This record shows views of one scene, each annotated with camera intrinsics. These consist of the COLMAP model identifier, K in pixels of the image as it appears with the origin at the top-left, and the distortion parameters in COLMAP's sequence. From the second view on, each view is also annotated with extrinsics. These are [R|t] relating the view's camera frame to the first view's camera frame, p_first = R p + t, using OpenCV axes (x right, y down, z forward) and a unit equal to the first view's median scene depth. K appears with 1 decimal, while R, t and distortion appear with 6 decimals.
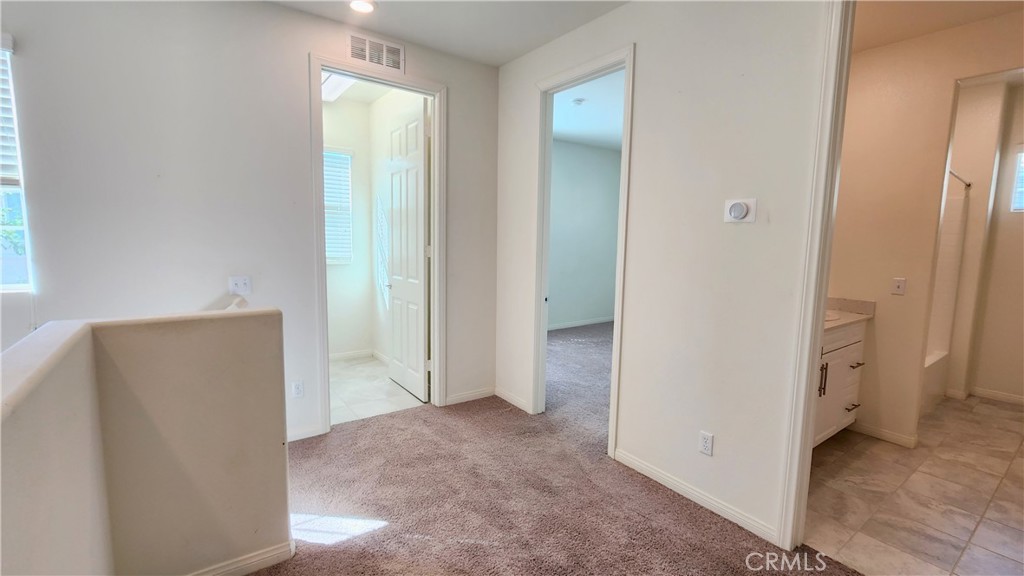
lens RADIAL K [[450.5, 0, 512.0], [0, 450.5, 288.0], [0, 0, 1]] dist [0.001522, -0.000341]
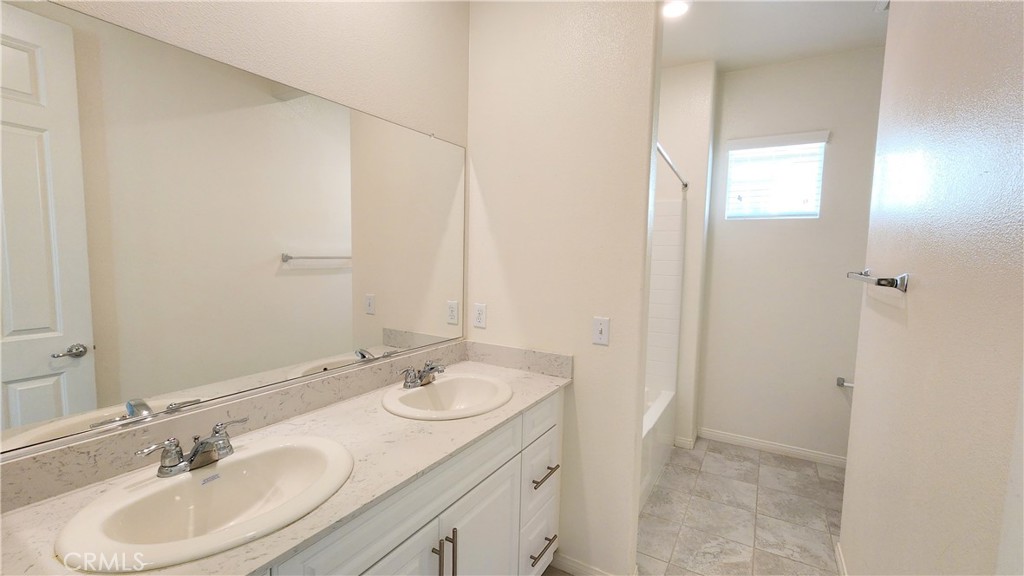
lens RADIAL K [[450.5, 0, 512.0], [0, 450.5, 288.0], [0, 0, 1]] dist [0.001522, -0.000341]
pose [[0.916164, -0.026432, 0.399932, 0.427999], [0.035904, 0.999224, -0.016211, -0.045446], [-0.399193, 0.029211, 0.916402, 0.417316]]
